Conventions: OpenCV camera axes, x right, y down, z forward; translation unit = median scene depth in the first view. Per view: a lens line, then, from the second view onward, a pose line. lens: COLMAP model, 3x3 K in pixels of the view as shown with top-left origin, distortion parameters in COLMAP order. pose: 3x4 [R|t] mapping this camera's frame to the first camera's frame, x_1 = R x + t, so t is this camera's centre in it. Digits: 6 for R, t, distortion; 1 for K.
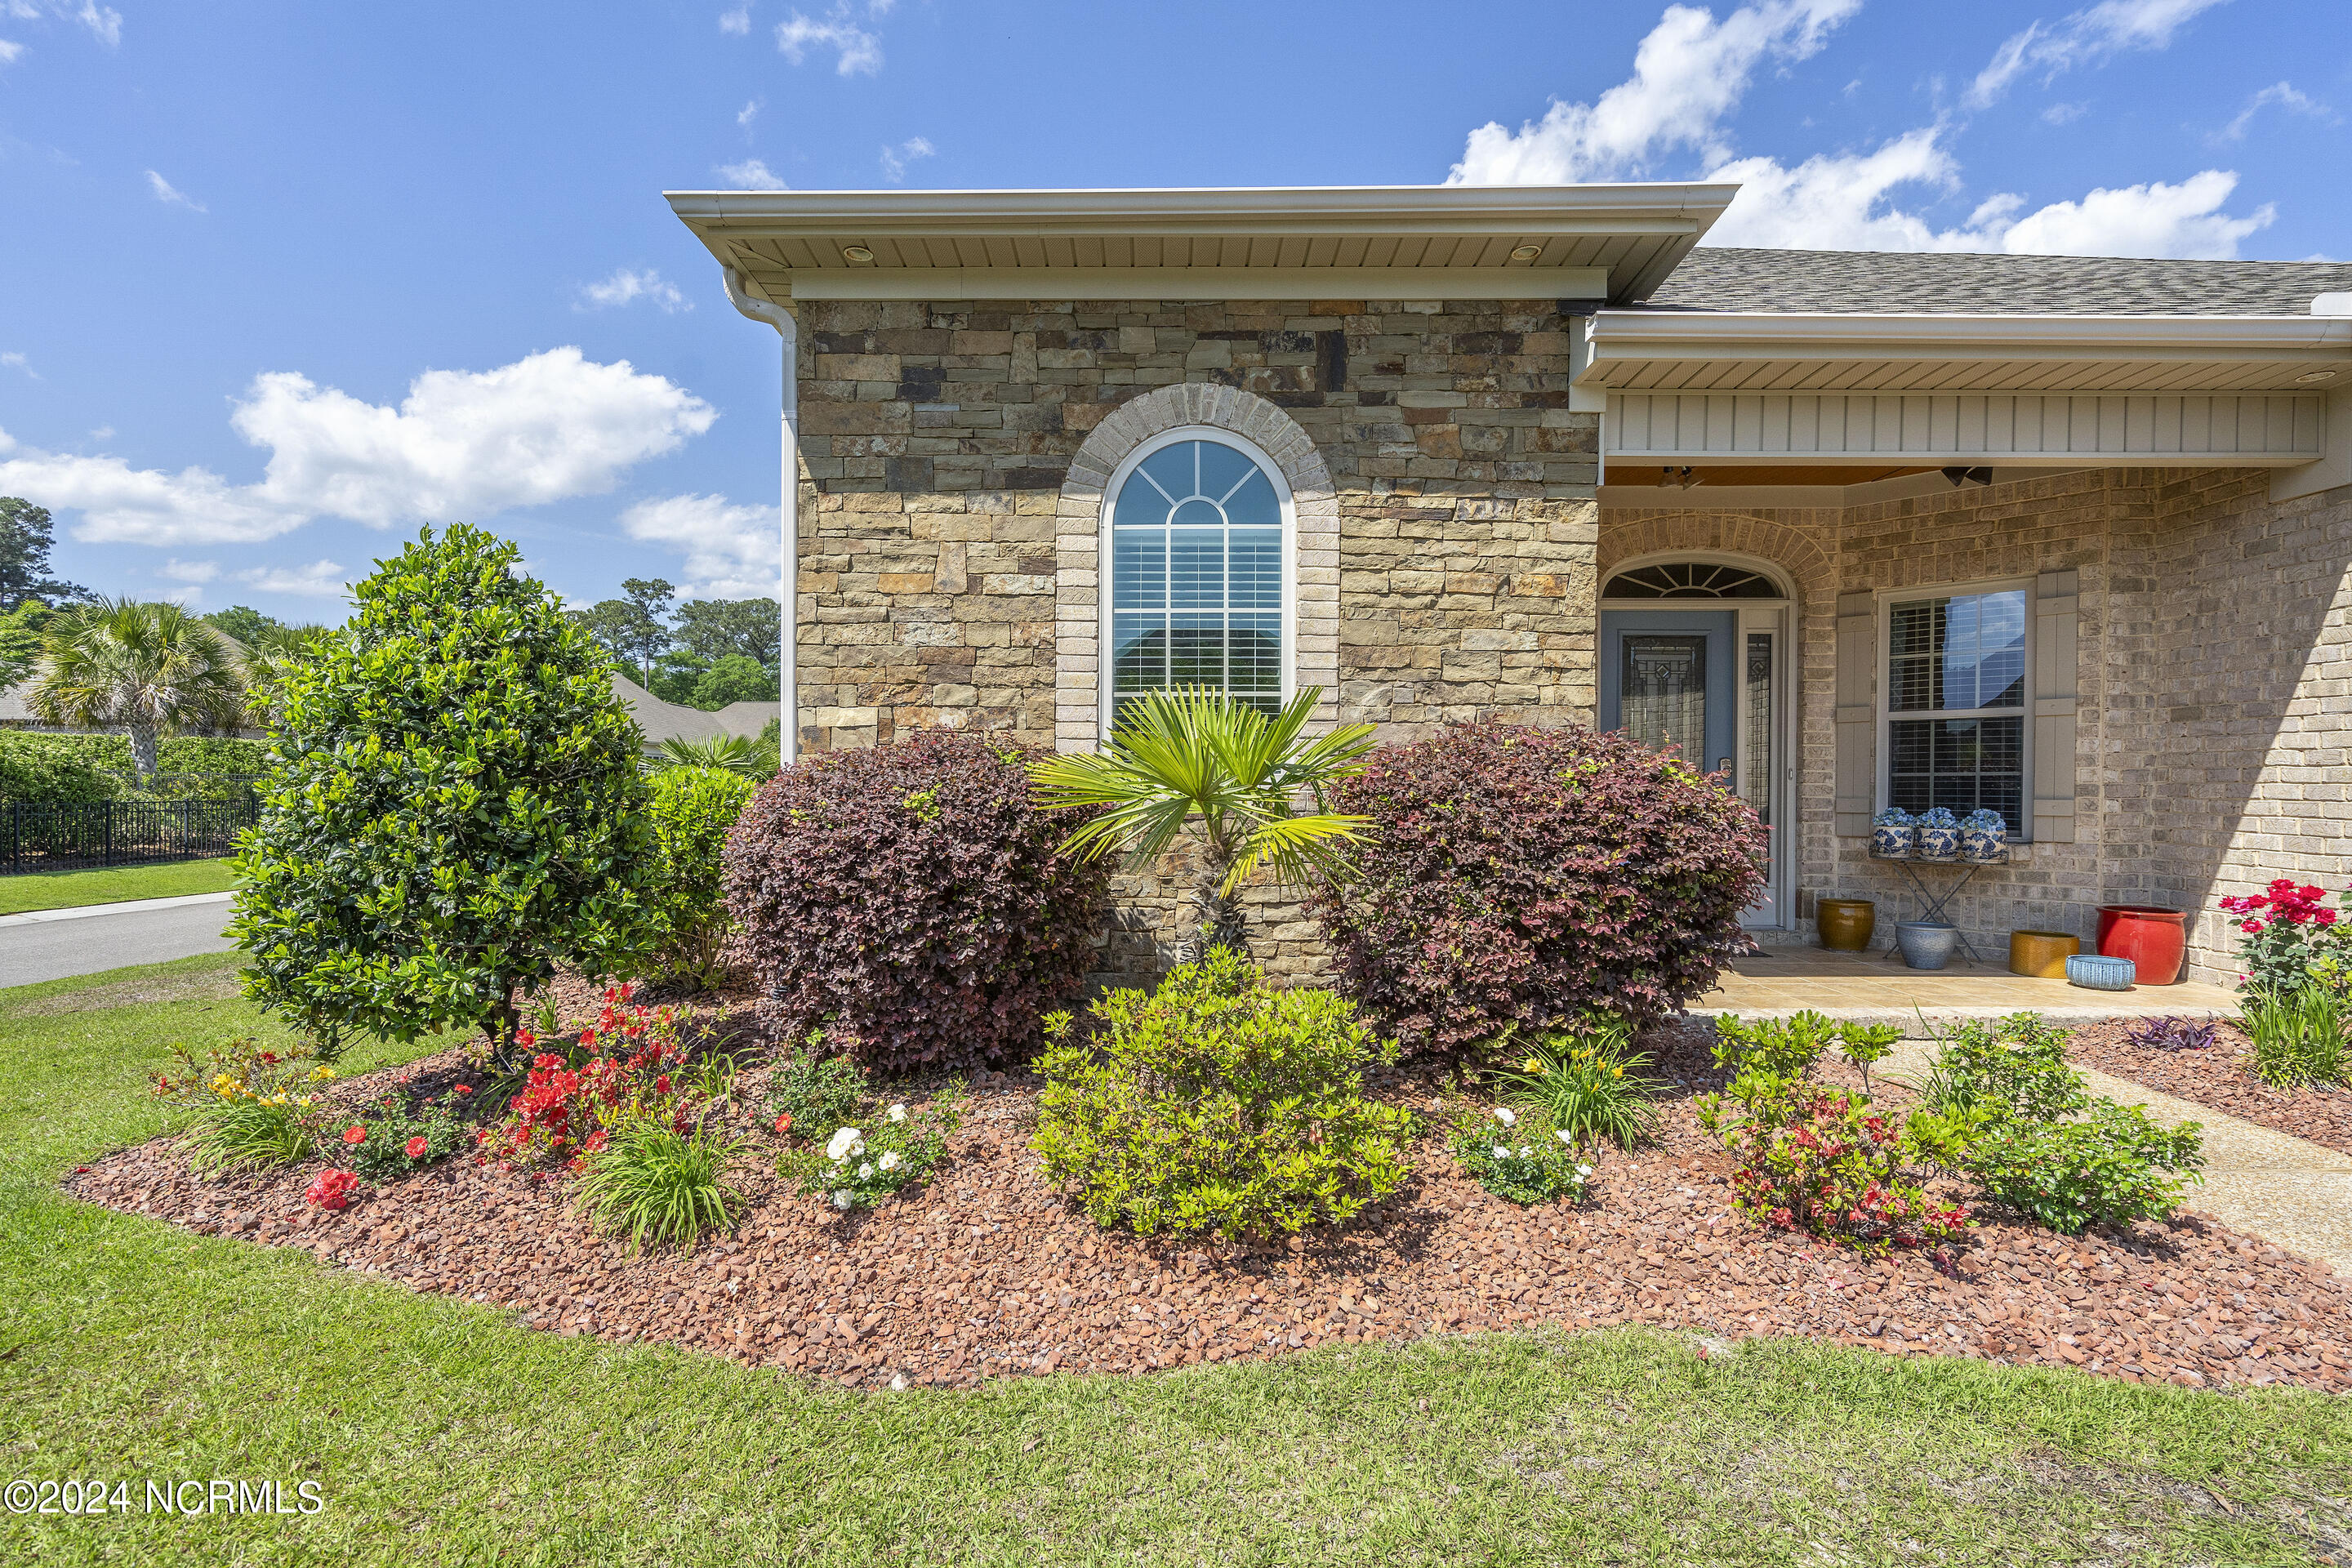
lens RADIAL K [[1153.4, 0, 1188.8], [0, 1153.4, 746.4], [0, 0, 1]] dist [-0.000538, 0.000071]
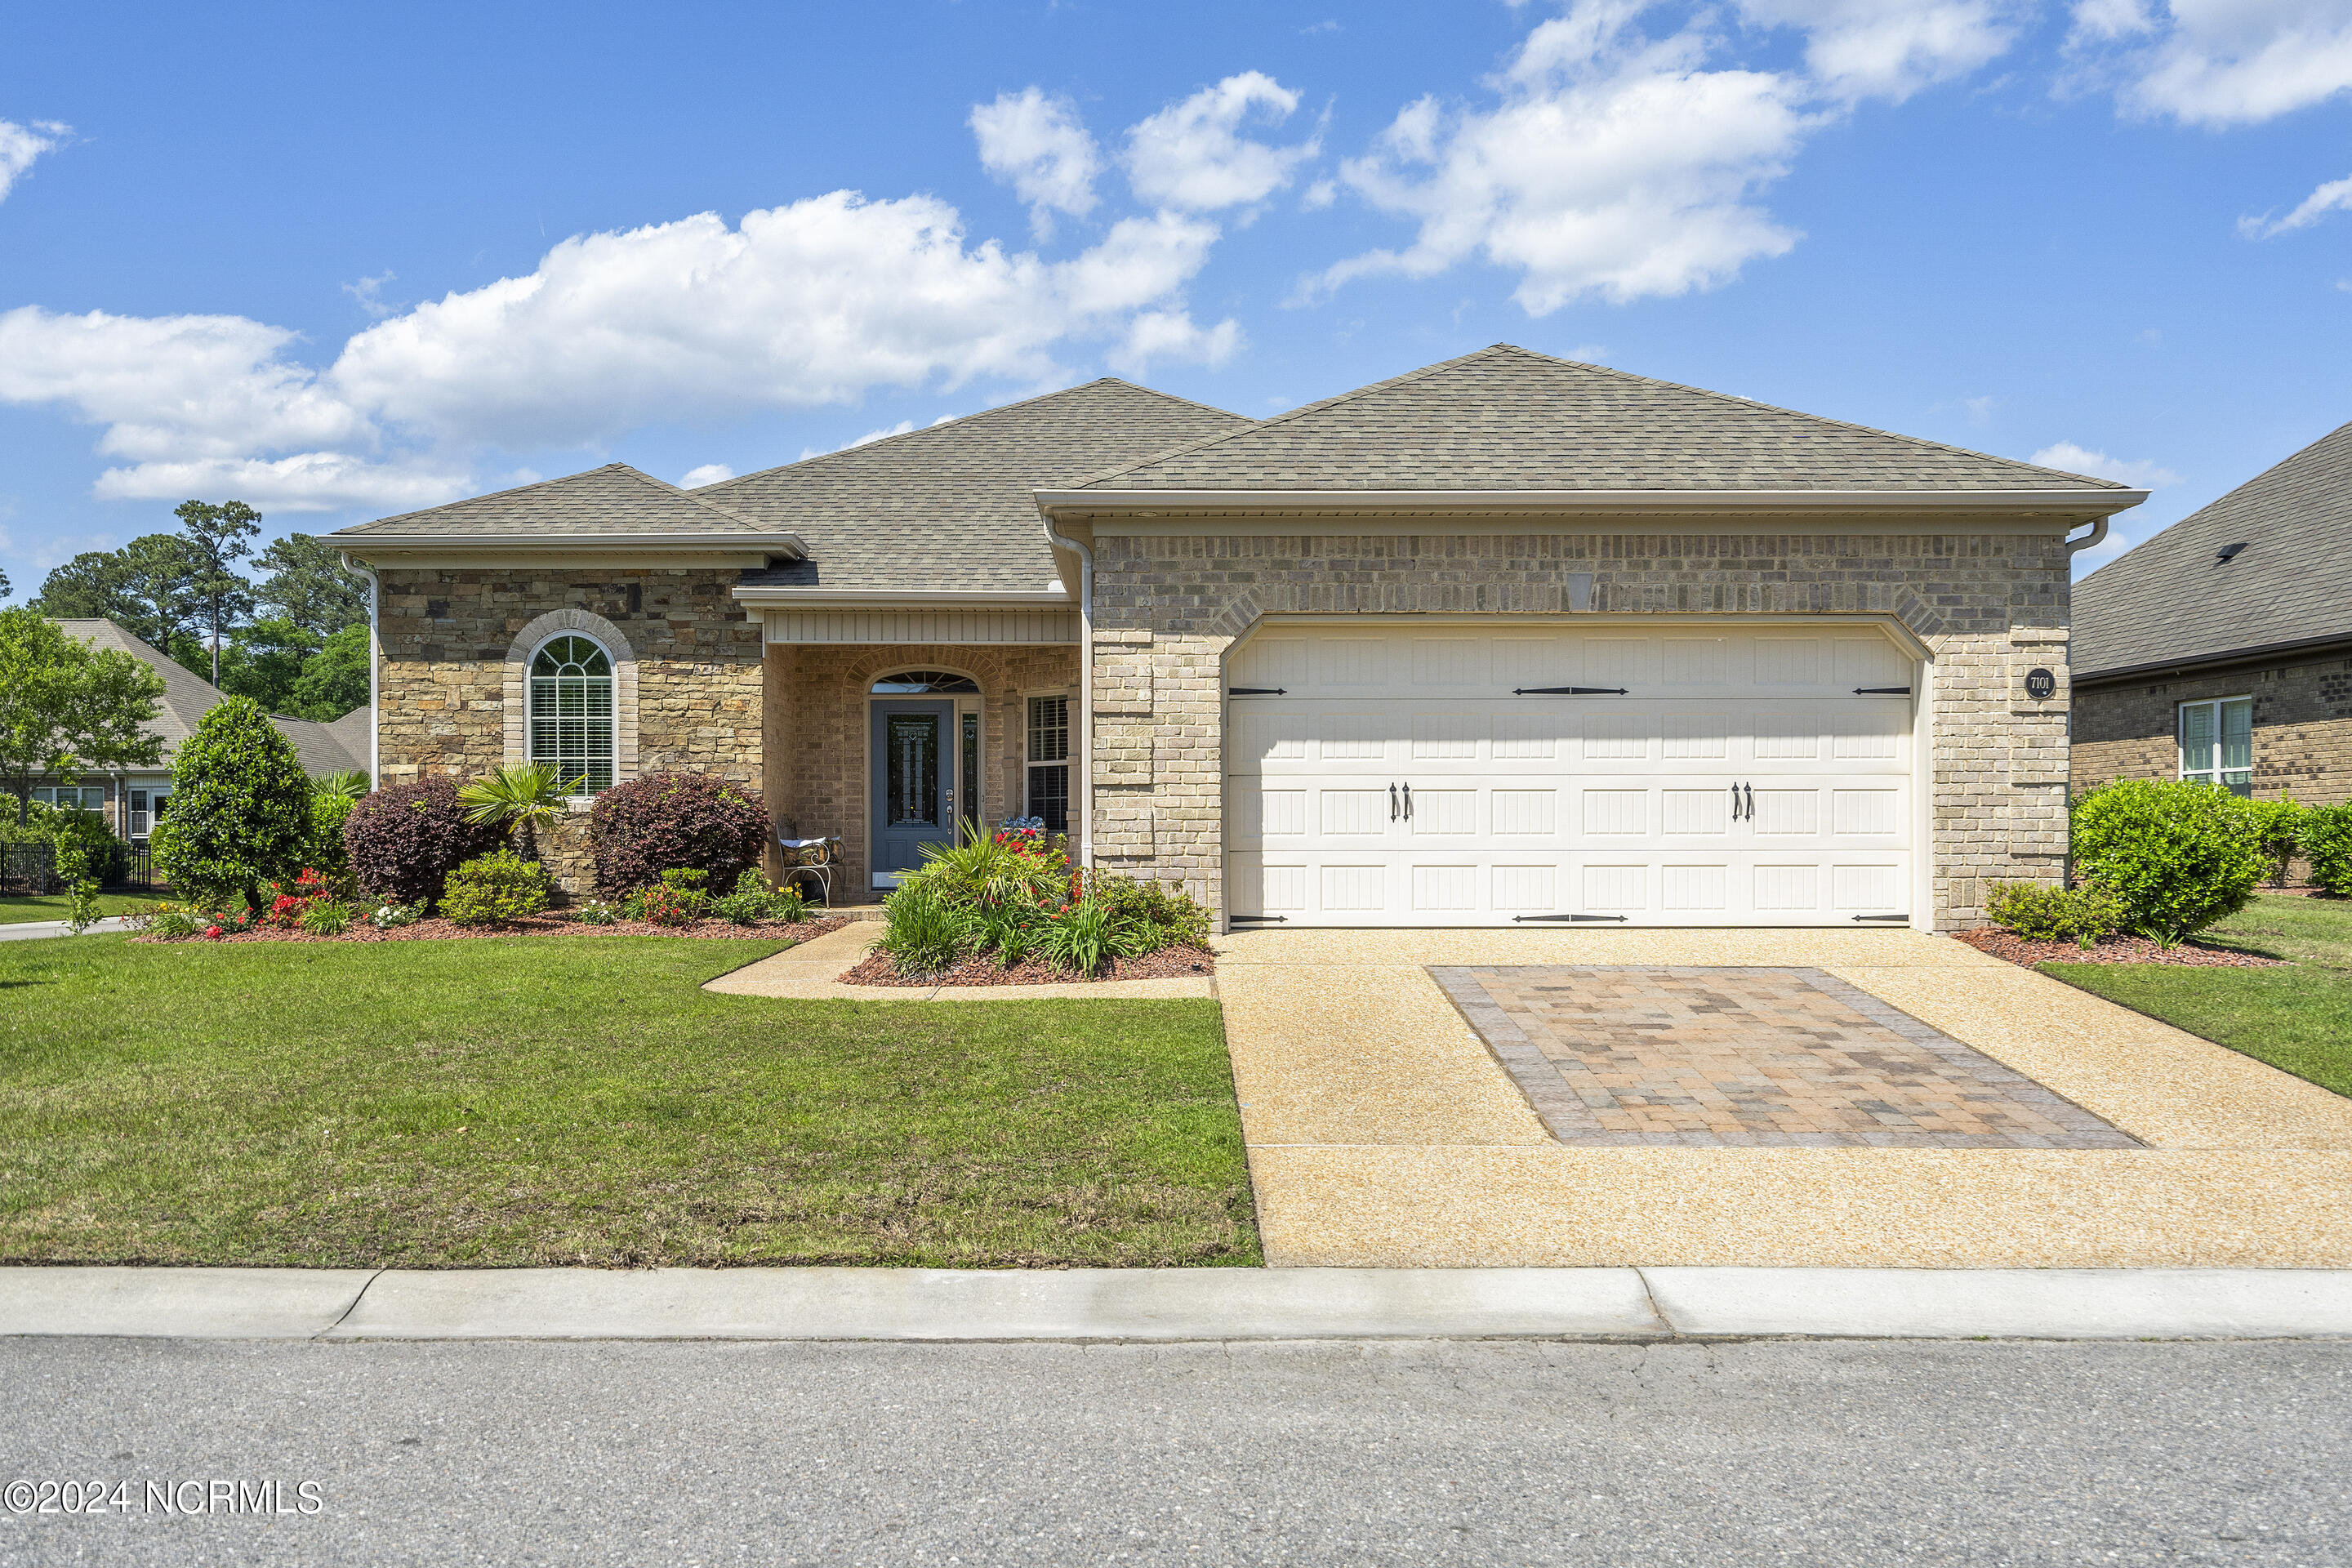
lens RADIAL K [[2152.4, 0, 1178.2], [0, 2152.4, 800.9], [0, 0, 1]] dist [0.013033, 0.000148]
pose [[0.999894, -0.001063, -0.014502, 1.160499], [0.001230, 0.999933, 0.011479, -0.011532], [0.014489, -0.011495, 0.999829, -2.875086]]
